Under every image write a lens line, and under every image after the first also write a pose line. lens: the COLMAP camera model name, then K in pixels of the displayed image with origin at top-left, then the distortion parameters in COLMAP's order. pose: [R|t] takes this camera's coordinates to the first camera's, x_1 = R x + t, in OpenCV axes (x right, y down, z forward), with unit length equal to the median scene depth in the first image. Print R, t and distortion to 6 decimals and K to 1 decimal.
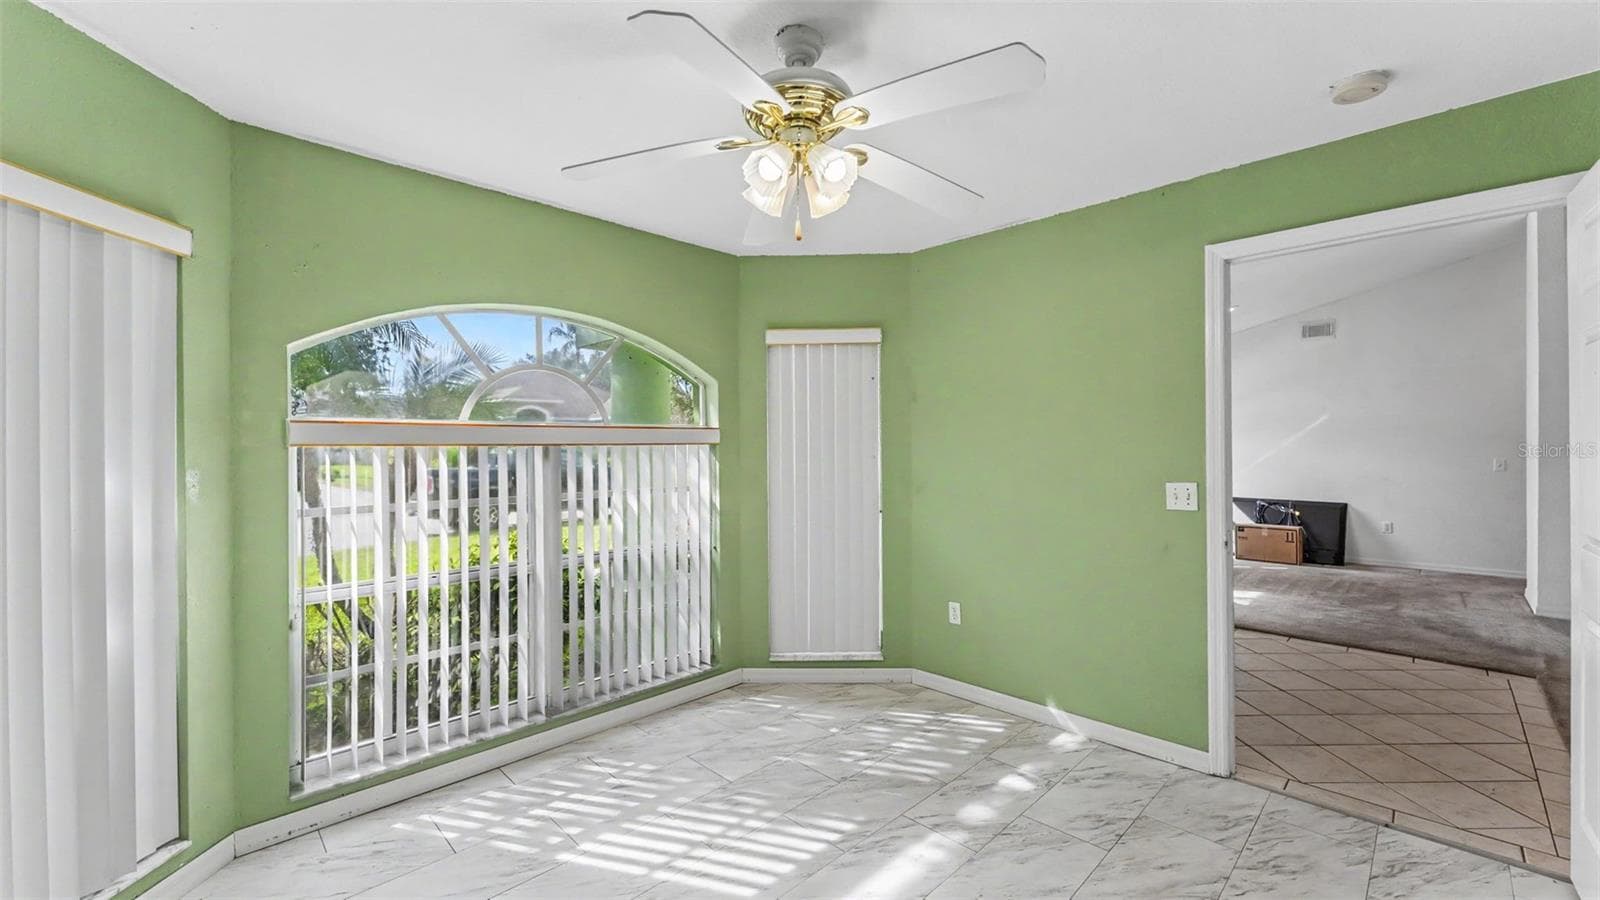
lens RADIAL K [[637.9, 0, 800.0], [0, 637.9, 450.0], [0, 0, 1]] dist [-0.001080, -0.000184]
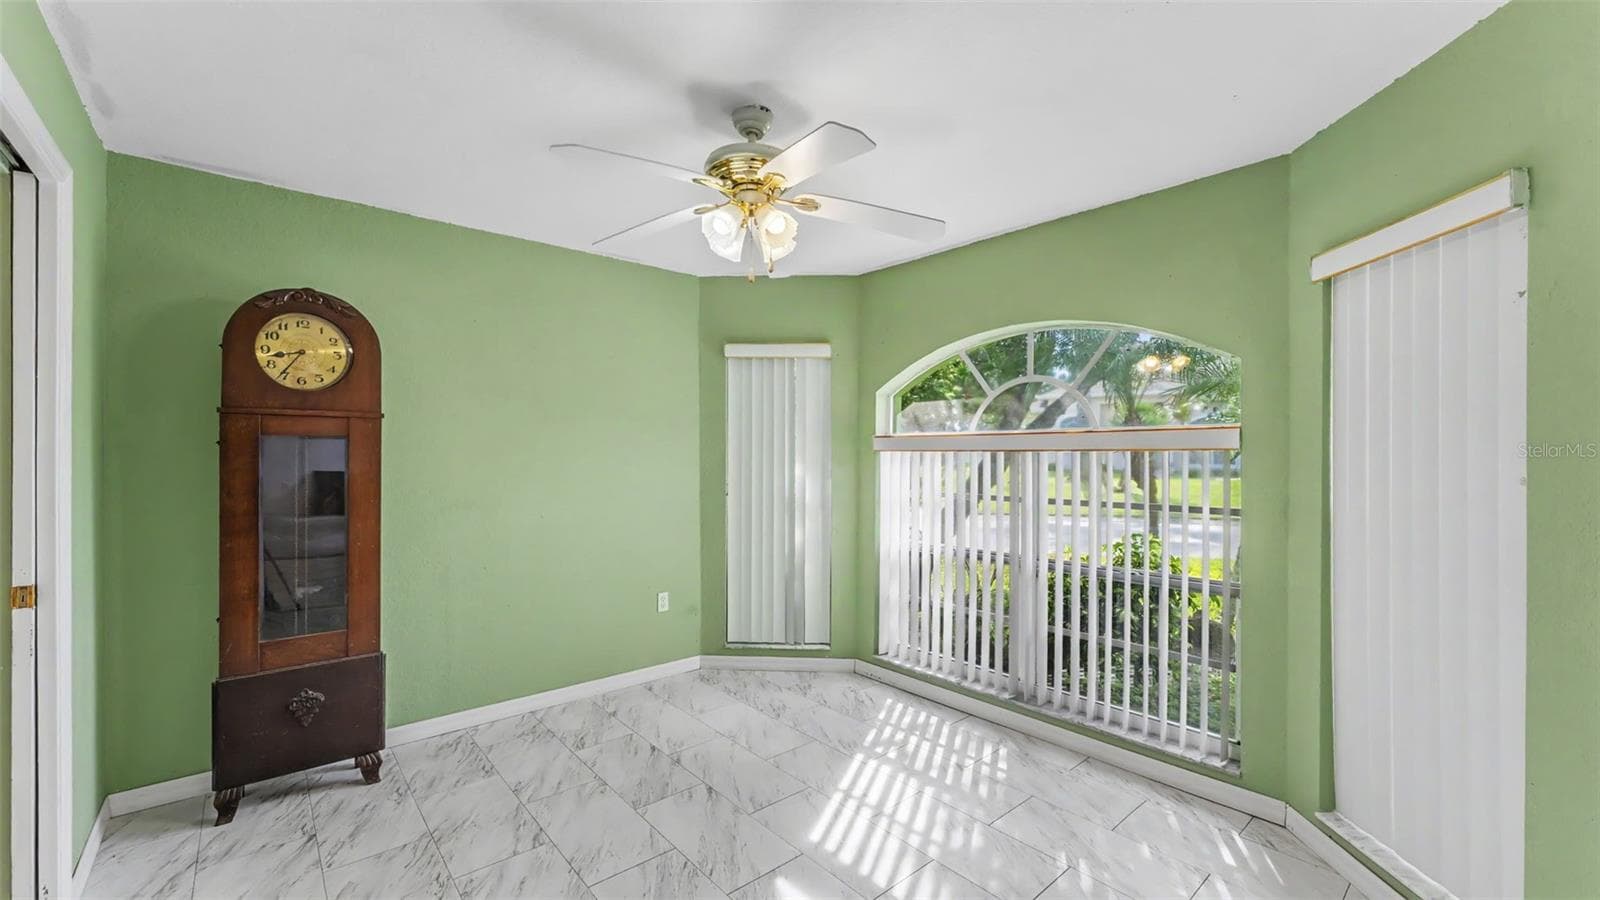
lens RADIAL K [[637.9, 0, 800.0], [0, 637.9, 450.0], [0, 0, 1]] dist [-0.001080, -0.000184]
pose [[-0.061779, -0.000437, -0.998090, 0.838952], [-0.005186, 0.999987, -0.000117, -0.008621], [0.998076, 0.005168, -0.061780, 0.812430]]
